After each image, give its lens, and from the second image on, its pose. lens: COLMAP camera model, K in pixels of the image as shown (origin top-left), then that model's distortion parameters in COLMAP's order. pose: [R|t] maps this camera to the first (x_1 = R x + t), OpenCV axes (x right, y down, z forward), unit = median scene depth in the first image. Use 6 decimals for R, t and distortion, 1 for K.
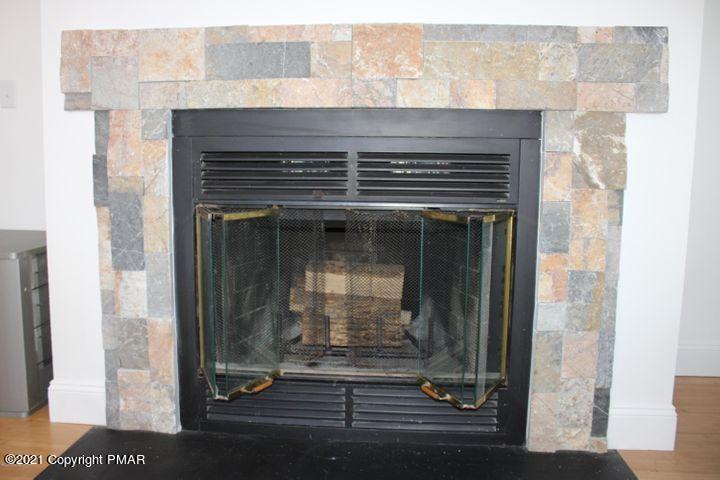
lens RADIAL K [[600.7, 0, 355.3], [0, 600.7, 239.0], [0, 0, 1]] dist [-0.149729, 0.111415]
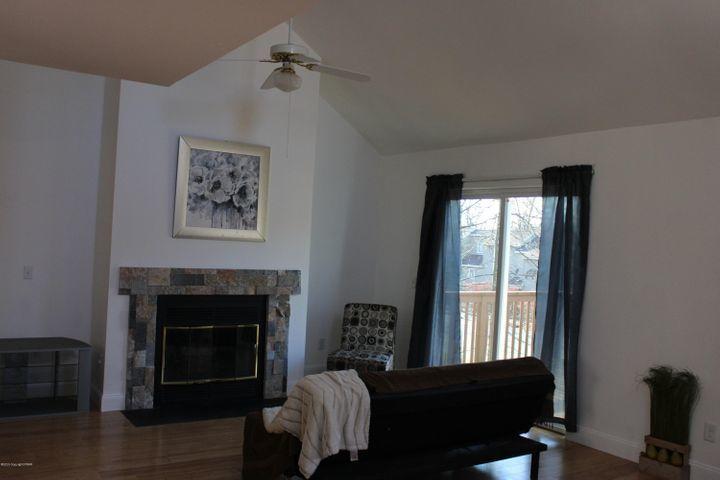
lens RADIAL K [[698.9, 0, 359.0], [0, 698.9, 234.6], [0, 0, 1]] dist [-0.093177, 0.000000]
pose [[0.790312, 0.030008, 0.611969, -1.691903], [0.035867, 0.994821, -0.095101, -0.155899], [-0.611654, 0.097109, 0.785143, -2.444476]]
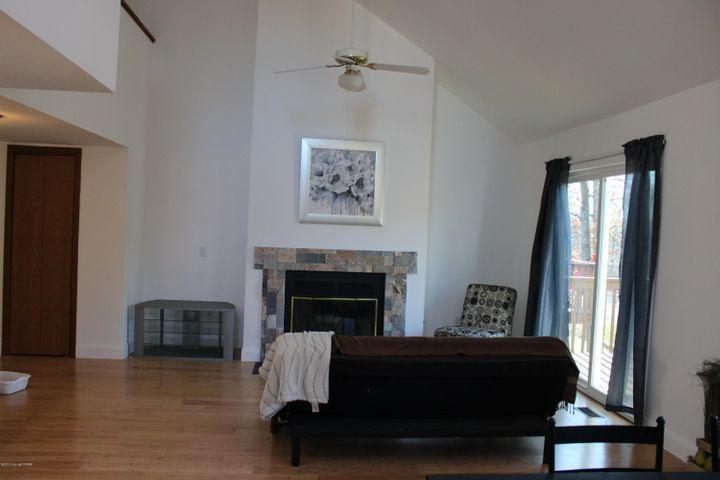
lens RADIAL K [[608.8, 0, 357.7], [0, 608.8, 239.0], [0, 0, 1]] dist [-0.132187, 0.063440]
pose [[0.984522, 0.022292, 0.173838, -0.542273], [-0.005417, 0.995274, -0.096950, -0.050054], [-0.175177, 0.094508, 0.979990, -2.812599]]
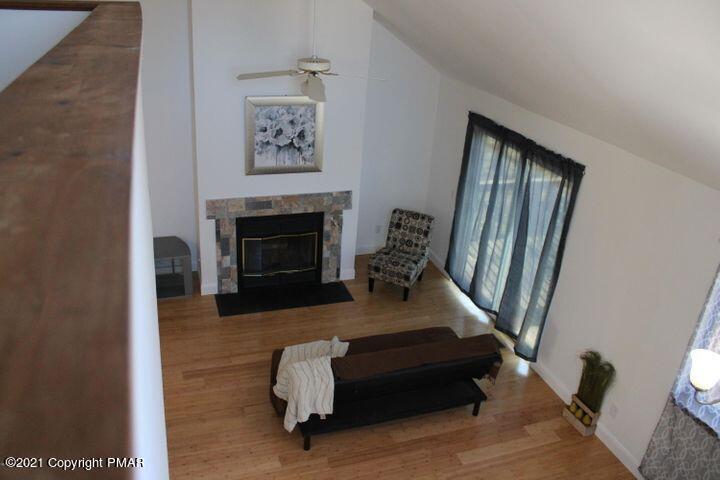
lens RADIAL K [[608.8, 0, 361.1], [0, 608.8, 244.1], [0, 0, 1]] dist [-0.132187, 0.063440]
pose [[0.913637, -0.129049, 0.385505, -1.157465], [-0.006395, 0.943599, 0.331030, -1.428305], [-0.406481, -0.304906, 0.861281, -2.951482]]
